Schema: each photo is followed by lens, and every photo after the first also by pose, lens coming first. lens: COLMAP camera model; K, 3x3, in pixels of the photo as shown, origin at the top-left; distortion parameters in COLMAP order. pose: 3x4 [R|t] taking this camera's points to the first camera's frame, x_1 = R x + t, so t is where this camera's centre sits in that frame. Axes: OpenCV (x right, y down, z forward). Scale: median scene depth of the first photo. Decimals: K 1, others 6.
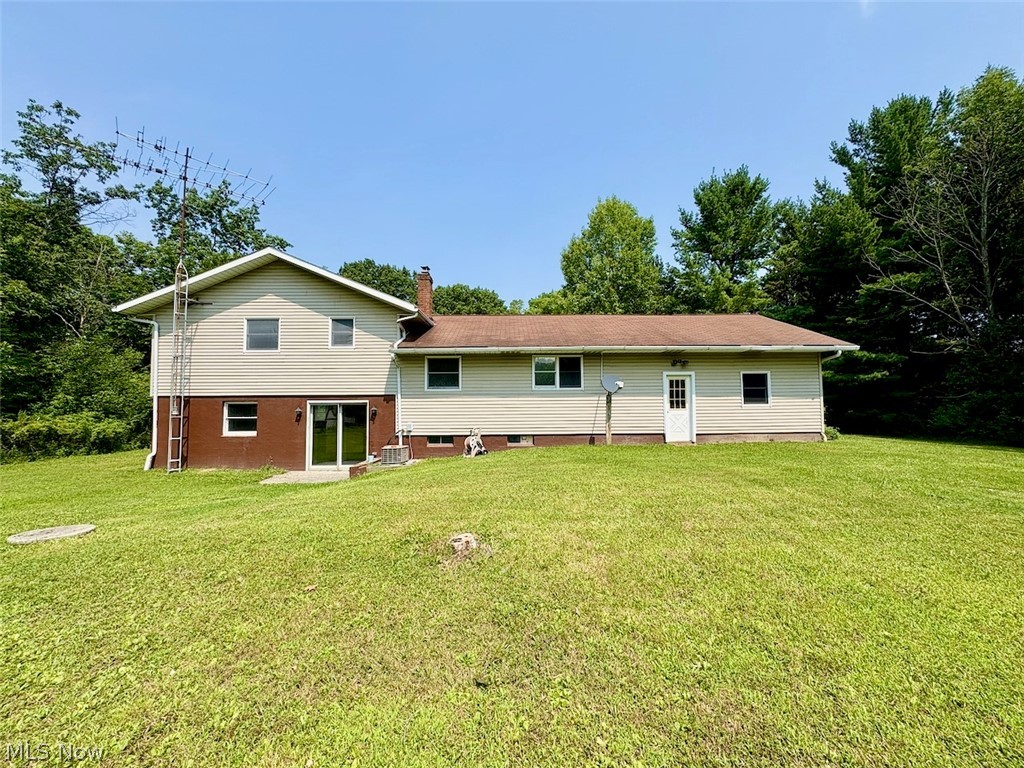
lens RADIAL K [[408.5, 0, 512.1], [0, 408.5, 381.2], [0, 0, 1]] dist [0.000086, -0.000020]
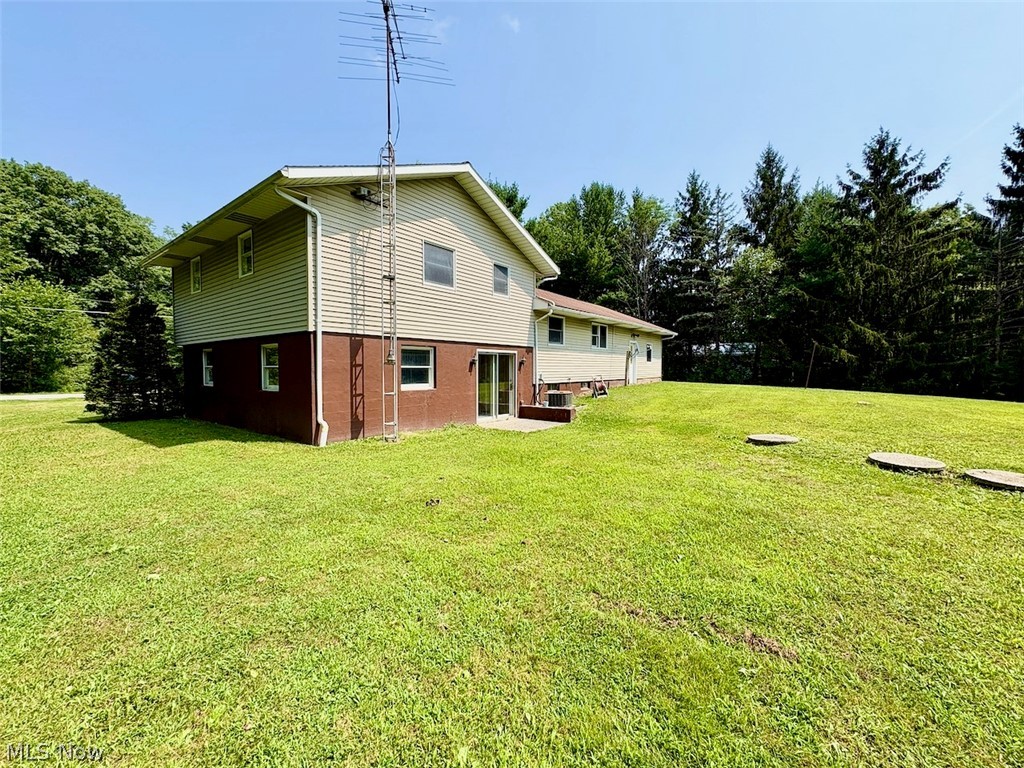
lens RADIAL K [[408.5, 0, 512.1], [0, 408.5, 384.5], [0, 0, 1]] dist [0.000086, -0.000020]
pose [[0.612285, -0.025309, 0.790232, -1.174692], [-0.041358, 0.997094, 0.063979, 0.065547], [-0.789555, -0.071856, 0.609459, 0.368857]]
